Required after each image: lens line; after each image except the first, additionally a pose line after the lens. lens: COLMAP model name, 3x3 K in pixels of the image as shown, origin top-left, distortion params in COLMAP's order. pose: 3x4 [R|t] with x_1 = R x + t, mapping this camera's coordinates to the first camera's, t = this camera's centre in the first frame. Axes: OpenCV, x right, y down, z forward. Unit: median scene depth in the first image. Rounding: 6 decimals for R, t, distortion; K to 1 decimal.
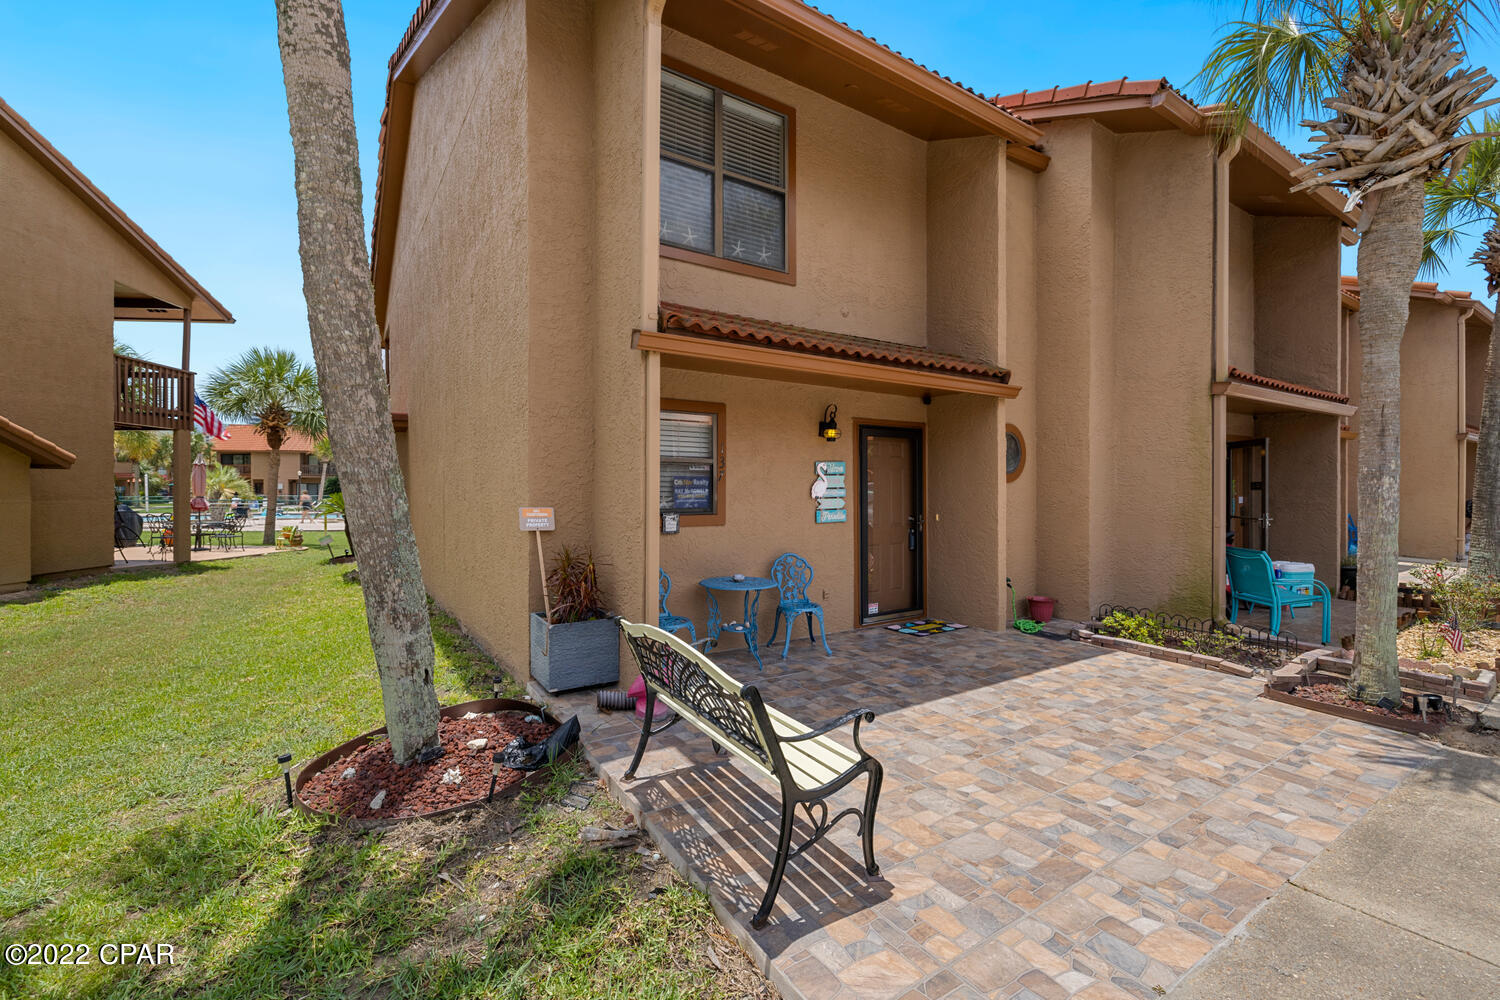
lens RADIAL K [[608.7, 0, 752.7], [0, 608.7, 494.4], [0, 0, 1]] dist [-0.000107, 0.000025]
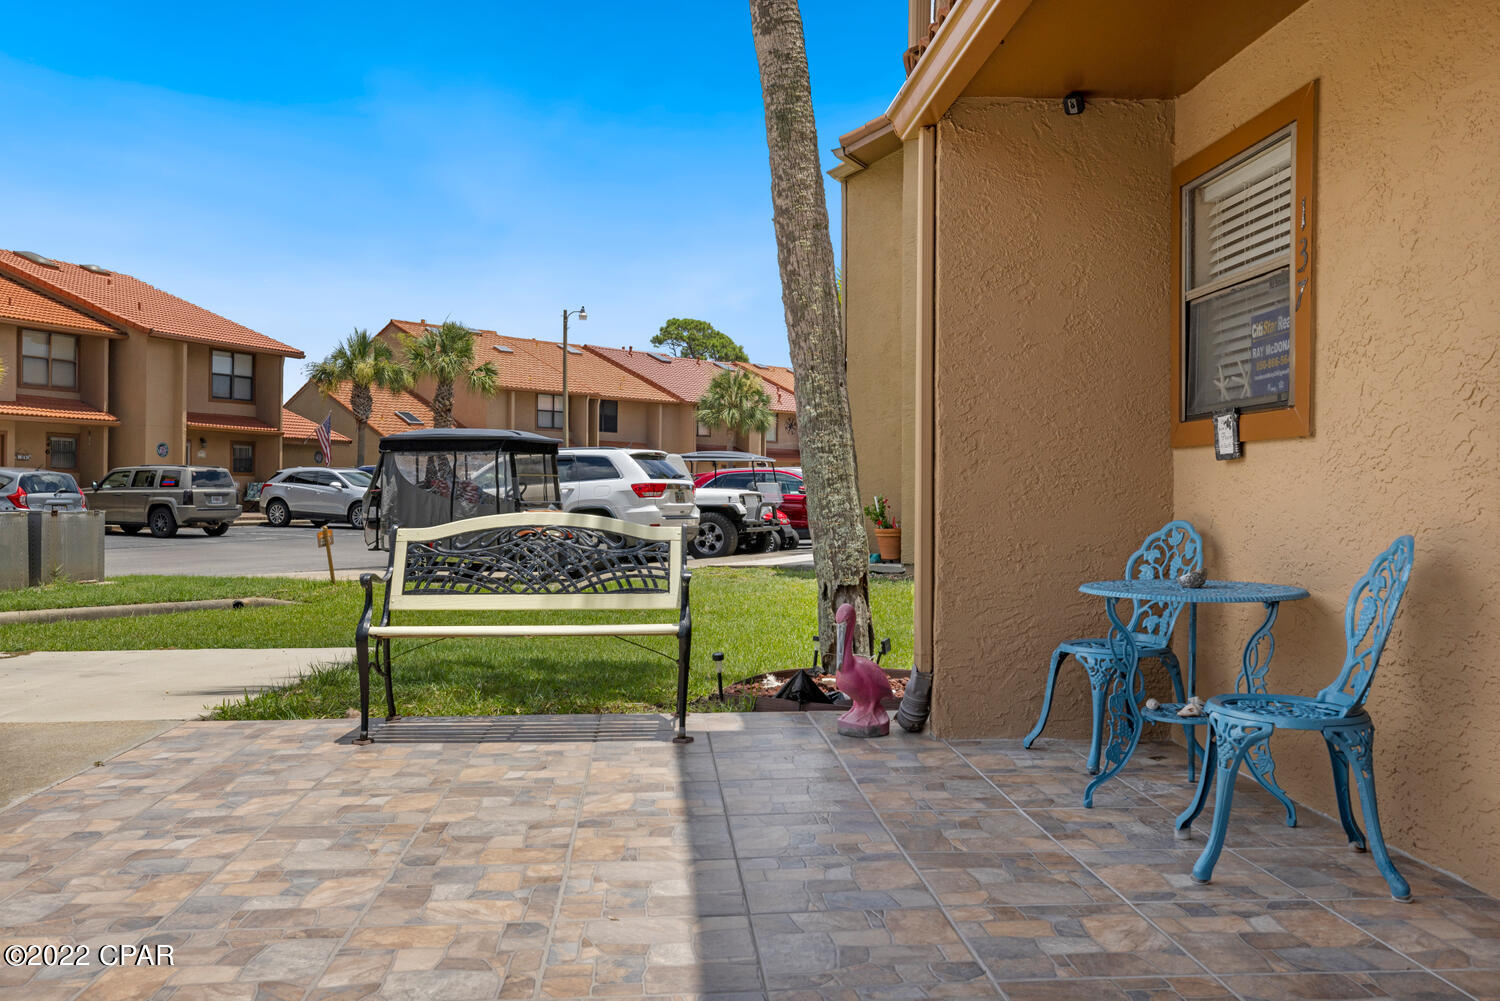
lens RADIAL K [[1233.3, 0, 750.9], [0, 1233.3, 496.9], [0, 0, 1]] dist [-0.004037, -0.001119]
pose [[-0.471738, 0.001766, -0.881737, 0.976171], [-0.010078, 0.999922, 0.007394, 0.113512], [0.881681, 0.012374, -0.471684, 1.450689]]
